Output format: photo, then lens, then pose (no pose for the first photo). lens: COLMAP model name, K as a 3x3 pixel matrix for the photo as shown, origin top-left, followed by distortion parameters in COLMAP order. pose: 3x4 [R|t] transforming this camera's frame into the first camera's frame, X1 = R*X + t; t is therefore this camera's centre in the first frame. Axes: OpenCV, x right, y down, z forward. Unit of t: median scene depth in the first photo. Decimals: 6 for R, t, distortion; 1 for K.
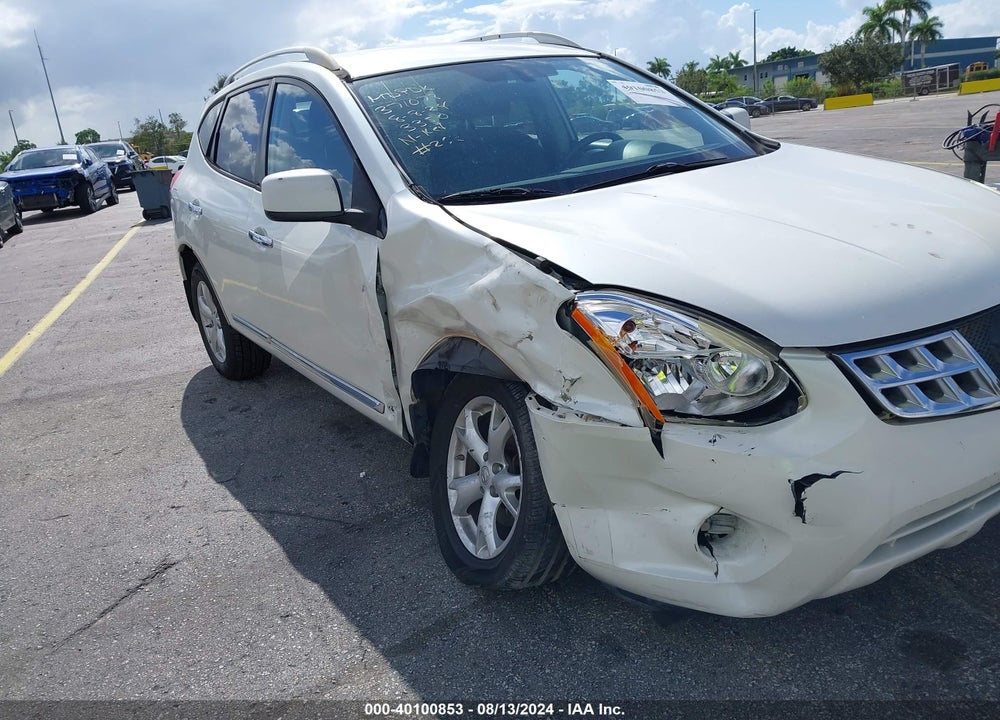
lens RADIAL K [[822.6, 0, 474.6], [0, 822.6, 346.0], [0, 0, 1]] dist [0.007585, -0.010244]
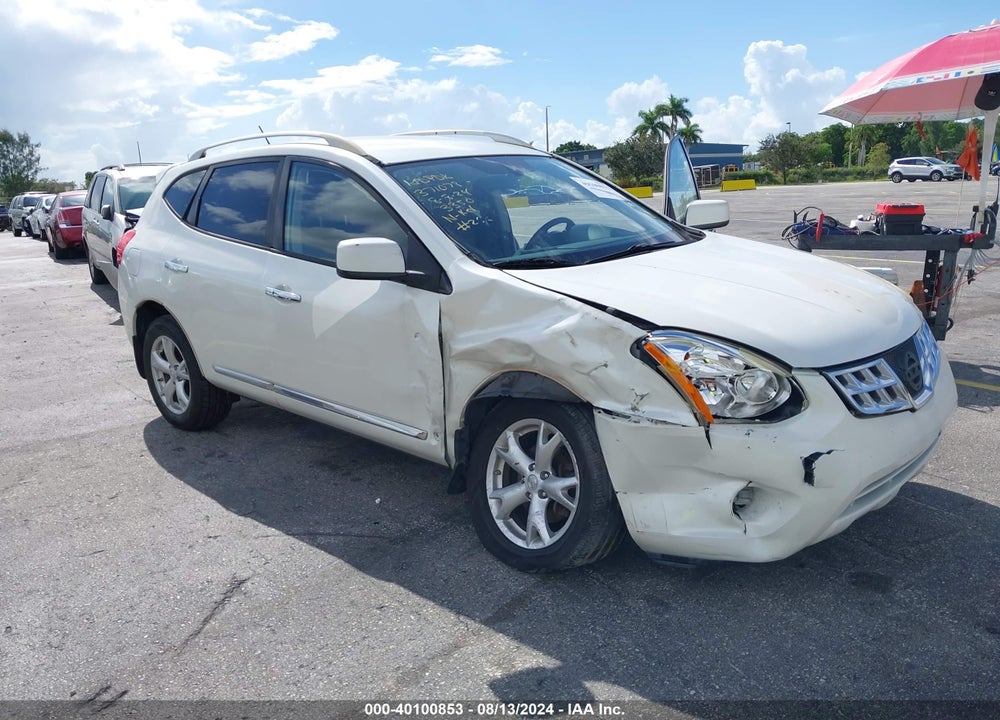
lens RADIAL K [[816.9, 0, 487.6], [0, 816.9, 330.8], [0, 0, 1]] dist [0.054578, -0.090931]
pose [[0.968430, 0.009620, 0.249100, -0.350504], [0.016400, 0.994632, -0.102170, 0.050948], [-0.248745, 0.103029, 0.963074, -0.203639]]
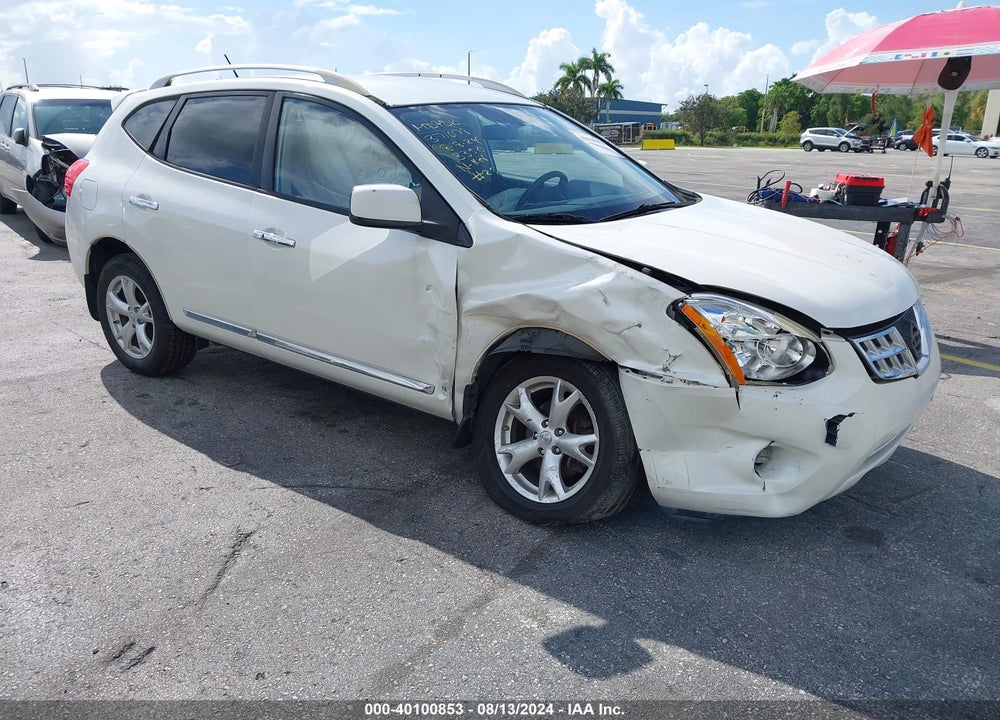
lens RADIAL K [[823.9, 0, 499.7], [0, 823.9, 333.7], [0, 0, 1]] dist [0.040700, -0.087586]
pose [[0.930296, 0.022553, 0.366116, -0.496846], [-0.009296, 0.999237, -0.037934, 0.043303], [-0.366692, 0.031886, 0.929796, -0.150601]]
